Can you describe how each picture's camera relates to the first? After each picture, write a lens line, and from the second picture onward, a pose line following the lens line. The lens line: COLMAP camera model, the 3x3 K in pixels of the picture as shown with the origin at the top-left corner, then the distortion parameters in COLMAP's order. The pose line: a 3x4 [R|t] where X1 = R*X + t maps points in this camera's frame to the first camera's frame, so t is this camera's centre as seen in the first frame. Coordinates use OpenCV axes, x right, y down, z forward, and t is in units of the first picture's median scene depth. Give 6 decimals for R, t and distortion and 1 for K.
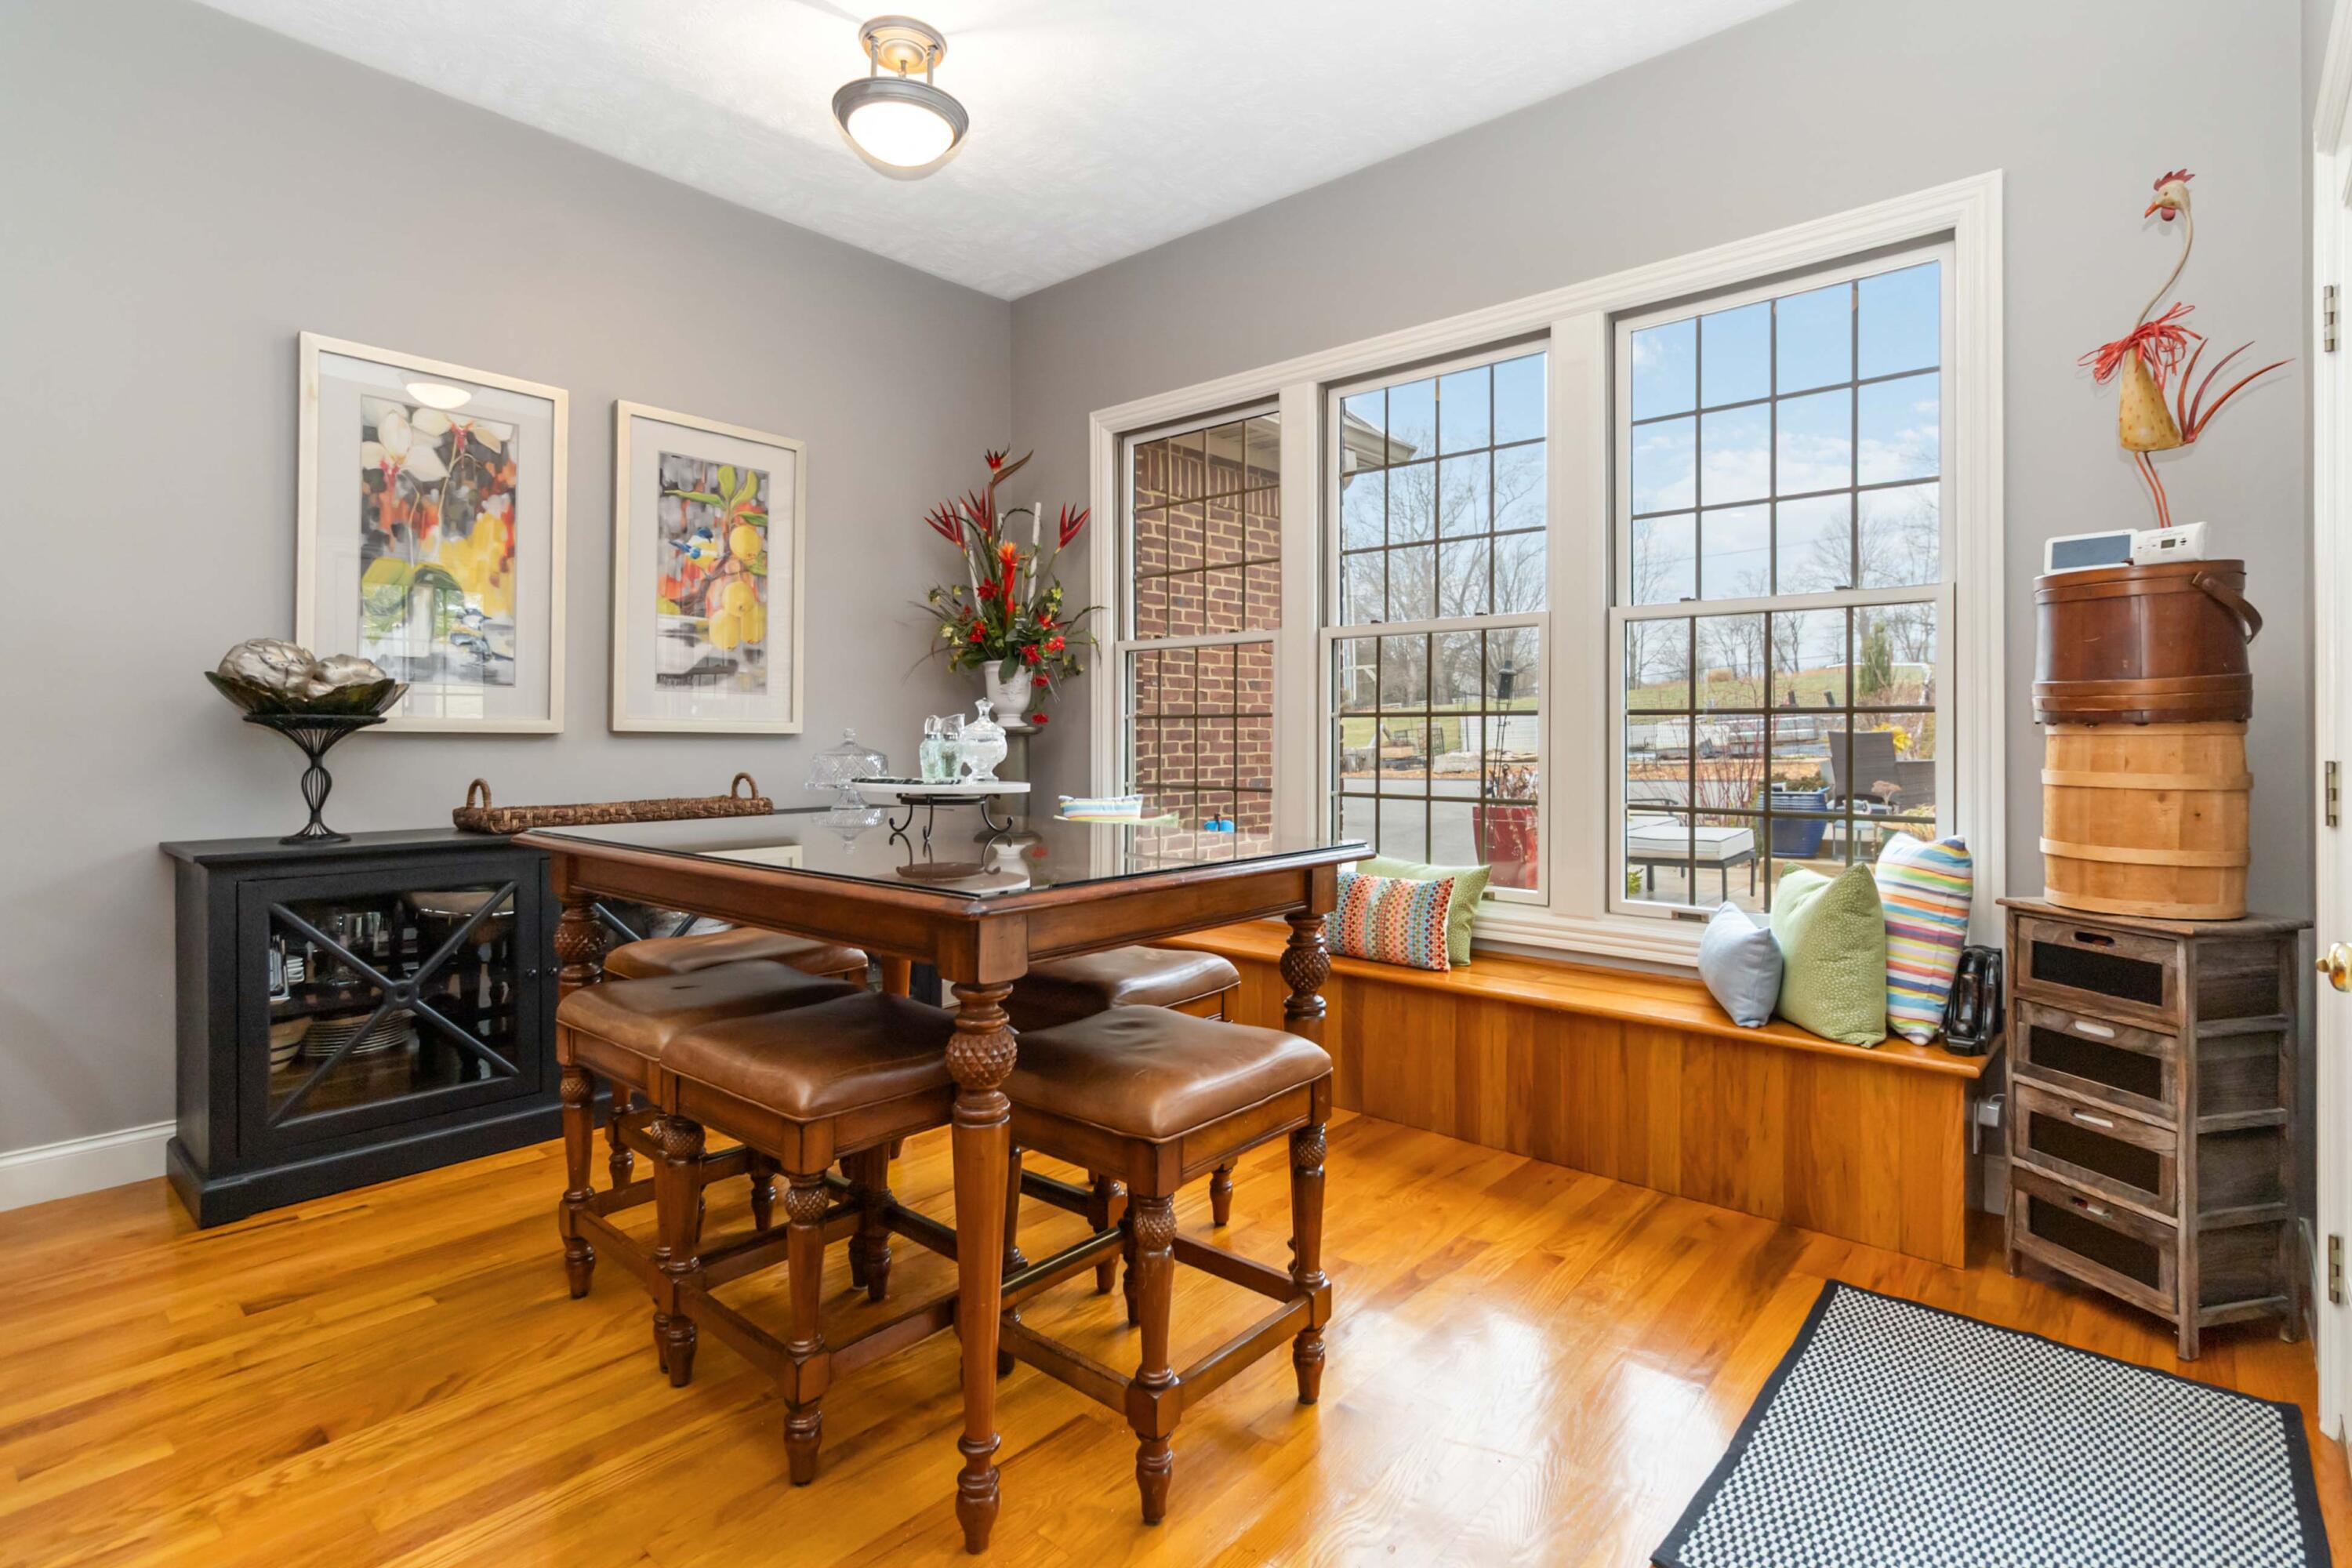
lens RADIAL K [[1130.4, 0, 1198.7], [0, 1130.4, 718.0], [0, 0, 1]] dist [0.004346, -0.000306]
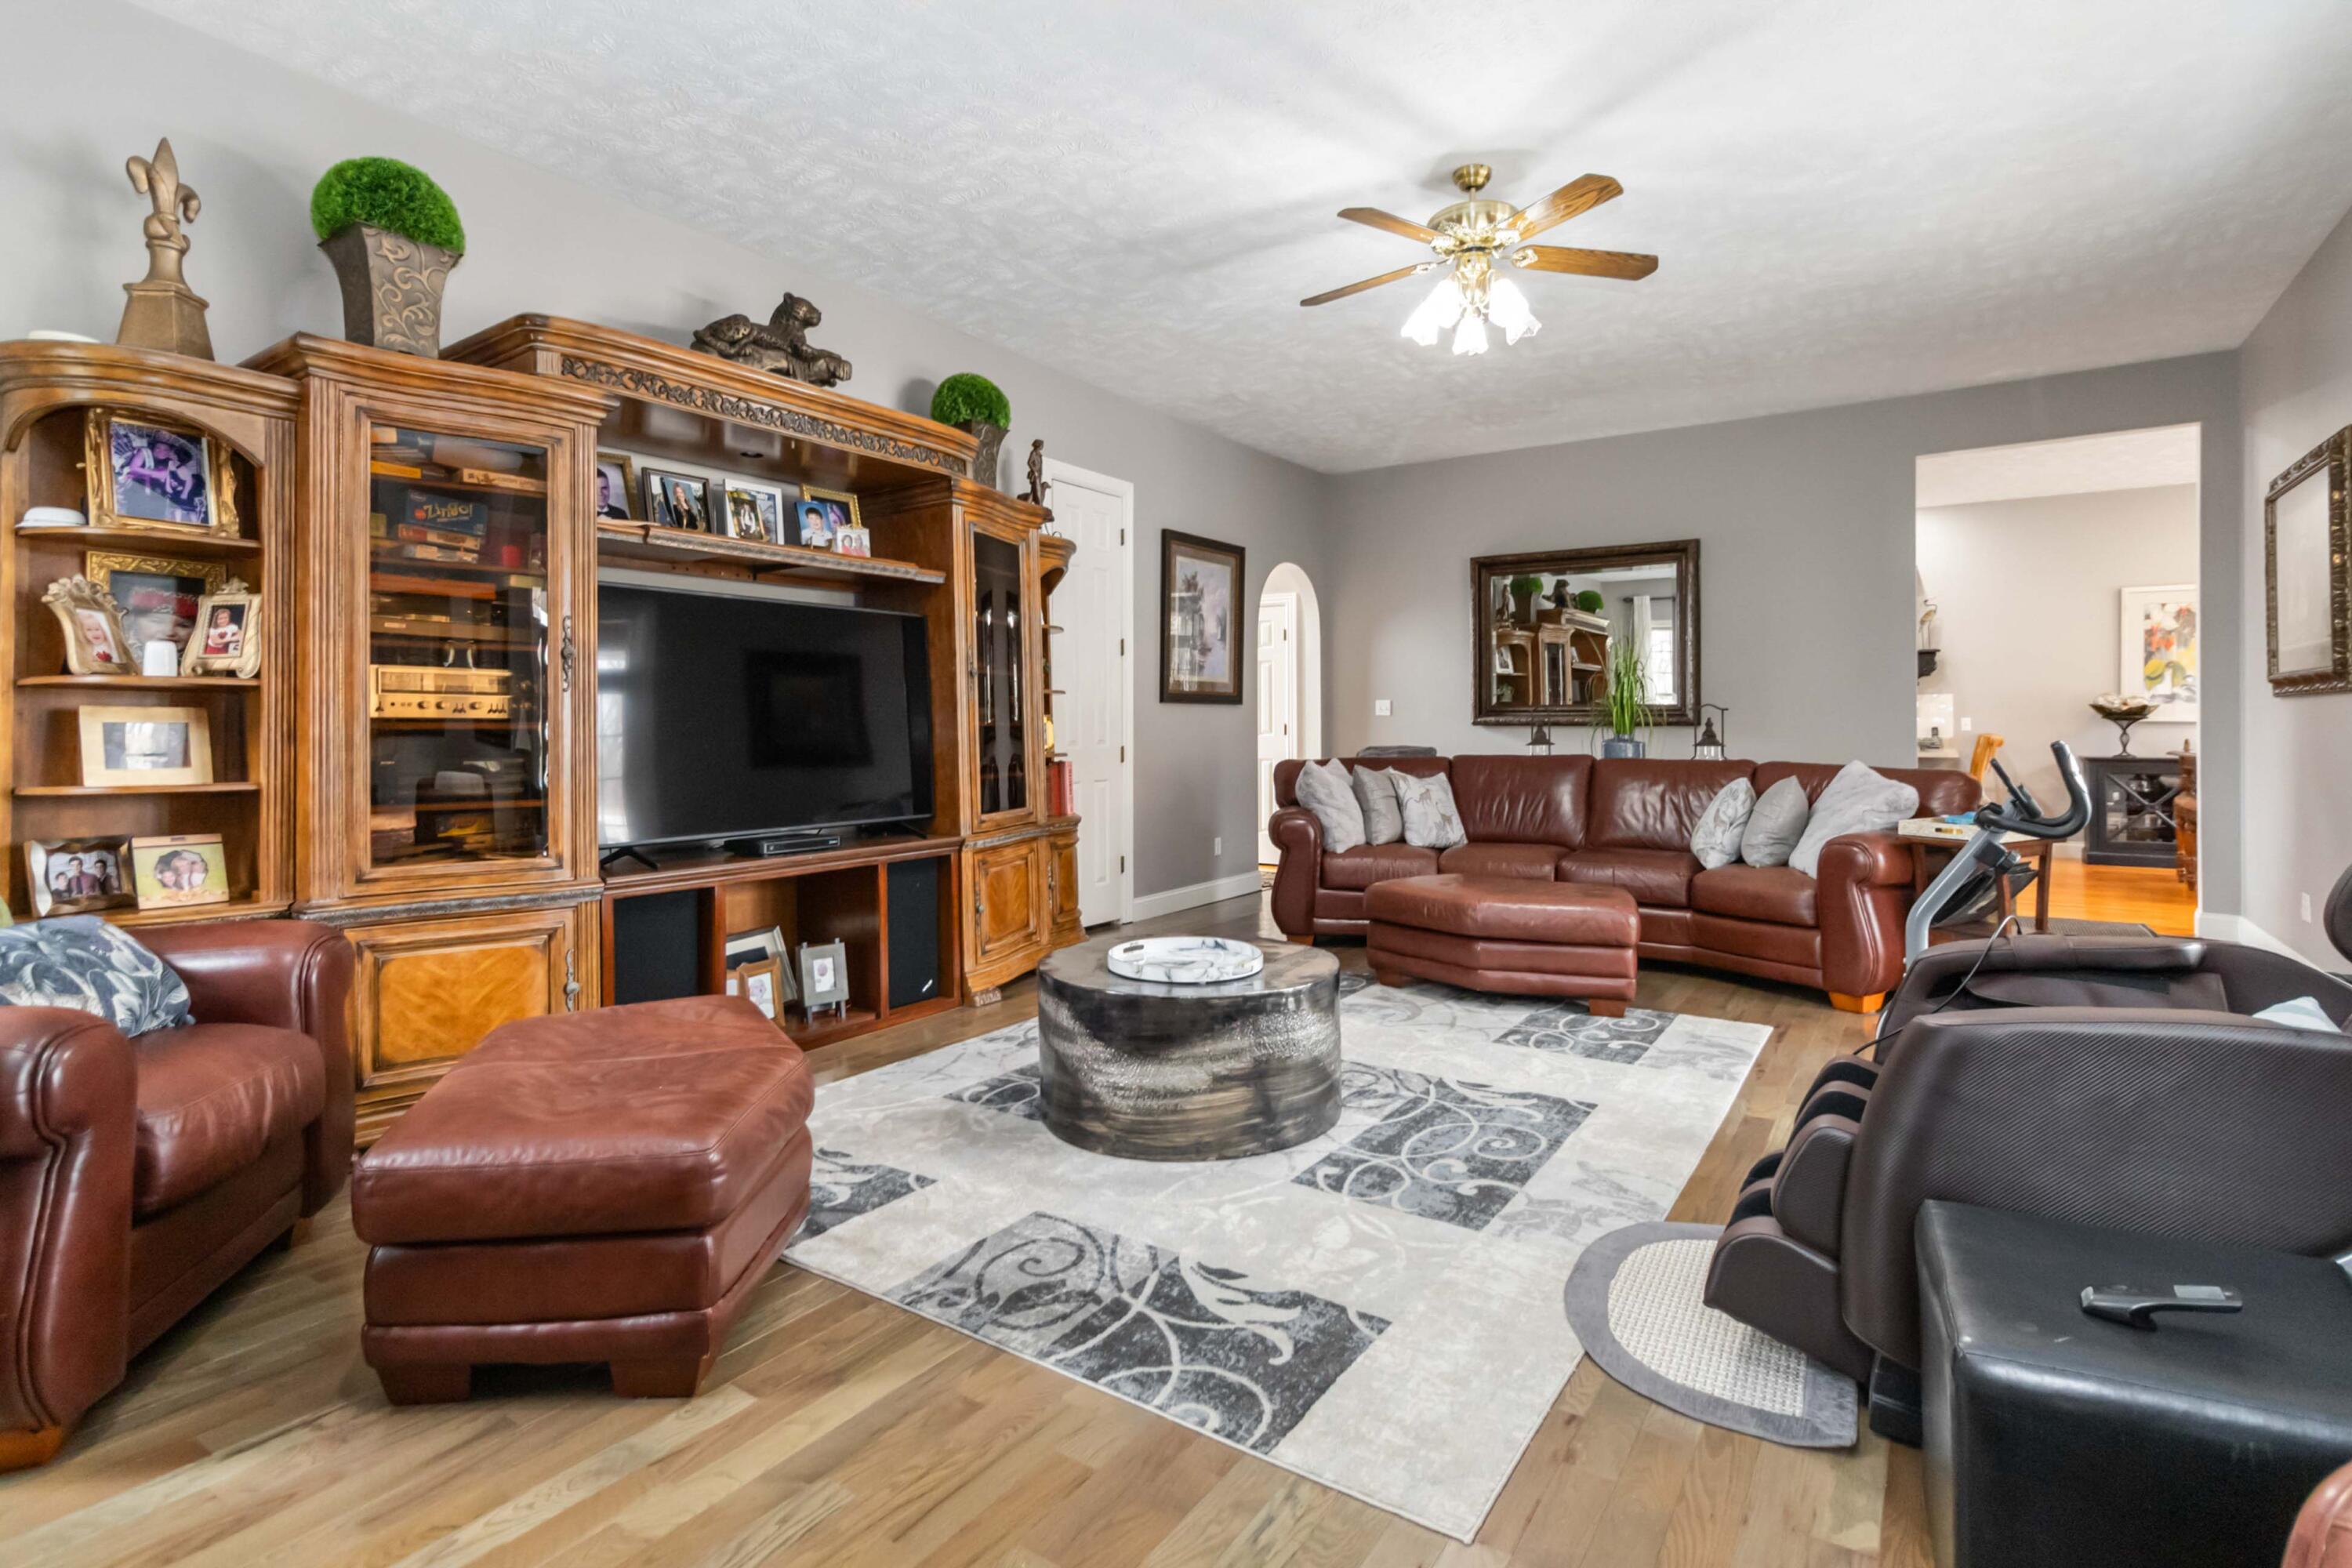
lens RADIAL K [[1130.4, 0, 1192.9], [0, 1130.4, 715.8], [0, 0, 1]] dist [0.004346, -0.000306]
pose [[0.120764, 0.006014, -0.992663, 1.769422], [0.016254, 0.999836, 0.008035, -0.060684], [0.992548, -0.017105, 0.120647, -1.694335]]
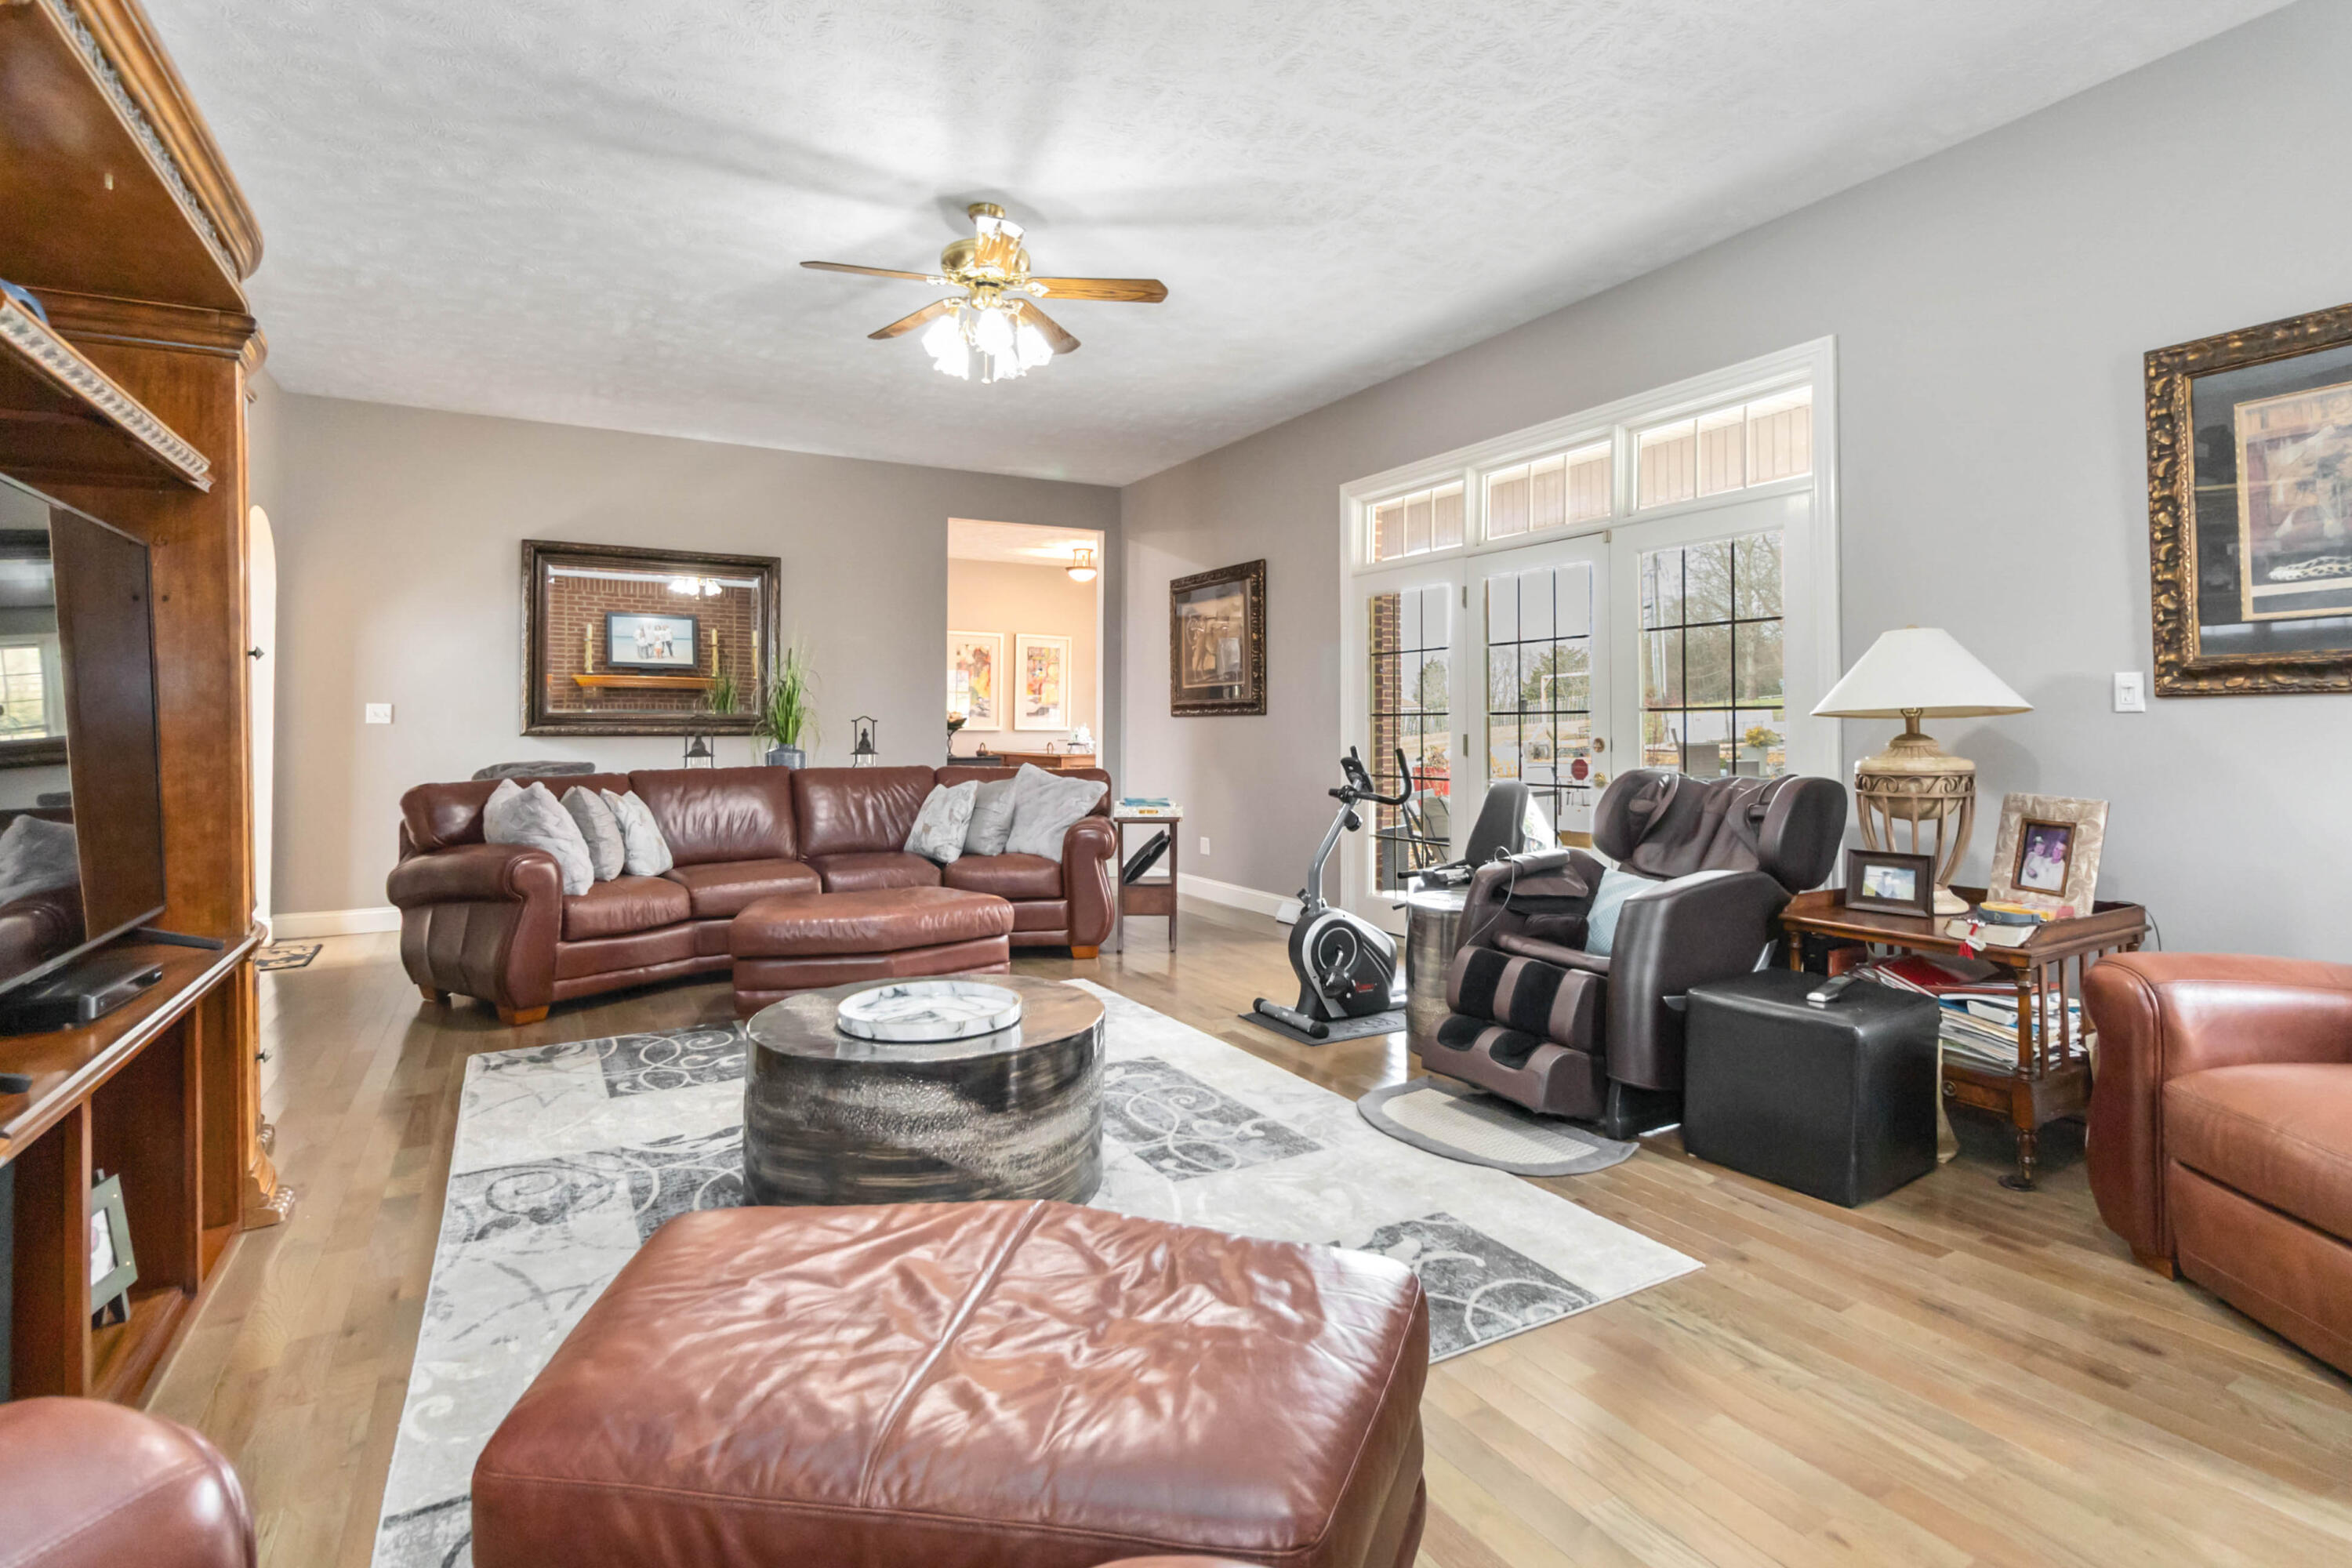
lens RADIAL K [[1130.4, 0, 1165.2], [0, 1130.4, 700.5], [0, 0, 1]] dist [0.004346, -0.000306]
pose [[0.936675, 0.002563, -0.350191, 1.258809], [-0.004417, 0.999980, -0.004495, -0.072395], [0.350173, 0.005758, 0.936668, -2.325709]]
